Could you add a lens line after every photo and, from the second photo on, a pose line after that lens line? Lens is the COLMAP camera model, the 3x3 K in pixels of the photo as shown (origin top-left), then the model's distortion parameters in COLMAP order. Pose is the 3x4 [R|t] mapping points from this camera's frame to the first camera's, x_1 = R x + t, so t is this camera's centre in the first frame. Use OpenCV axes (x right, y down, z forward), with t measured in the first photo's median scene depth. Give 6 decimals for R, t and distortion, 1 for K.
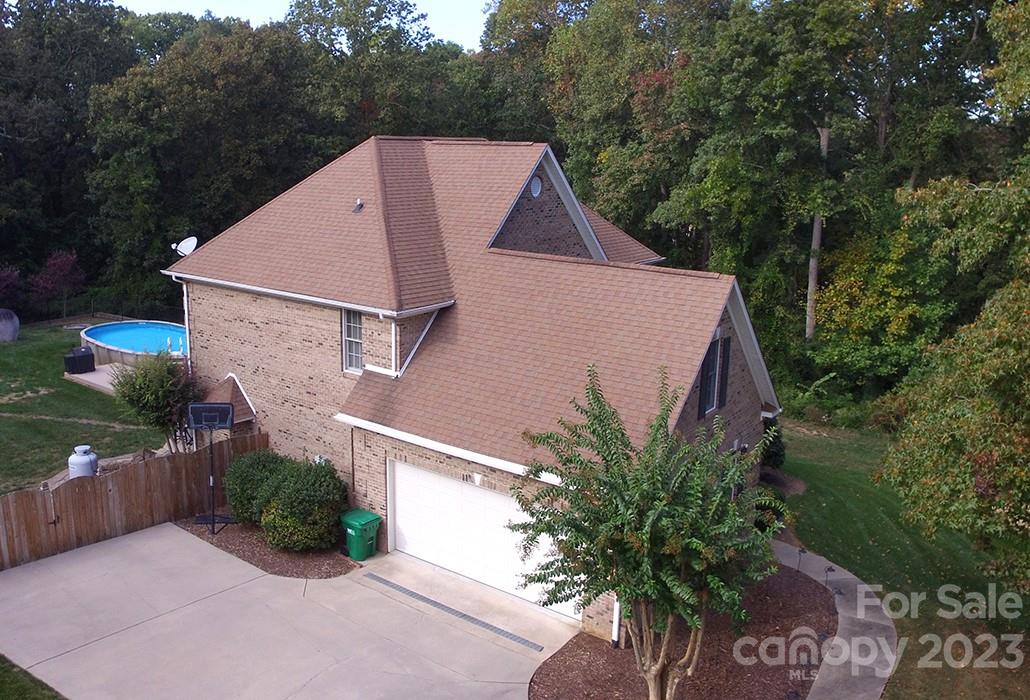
lens RADIAL K [[802.8, 0, 525.3], [0, 802.8, 339.5], [0, 0, 1]] dist [-0.111495, 0.077117]
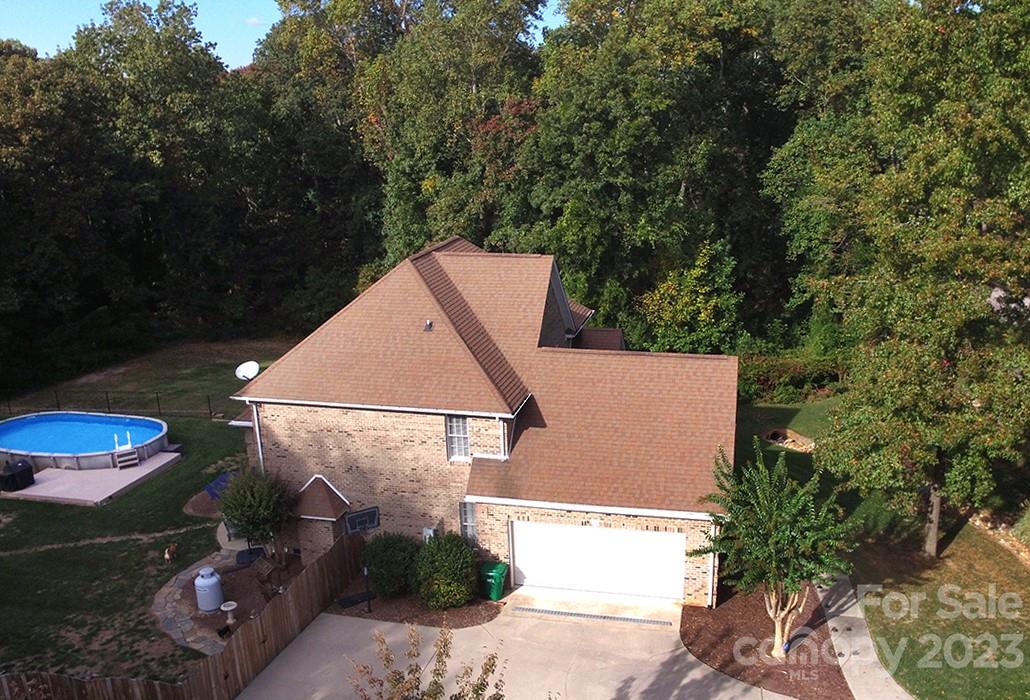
lens RADIAL K [[775.2, 0, 577.5], [0, 775.2, 351.9], [0, 0, 1]] dist [-0.103749, 0.074903]
pose [[0.910645, -0.148811, 0.385463, -0.421619], [0.124133, 0.988330, 0.088294, -0.184410], [-0.394103, -0.032556, 0.918489, -0.174802]]
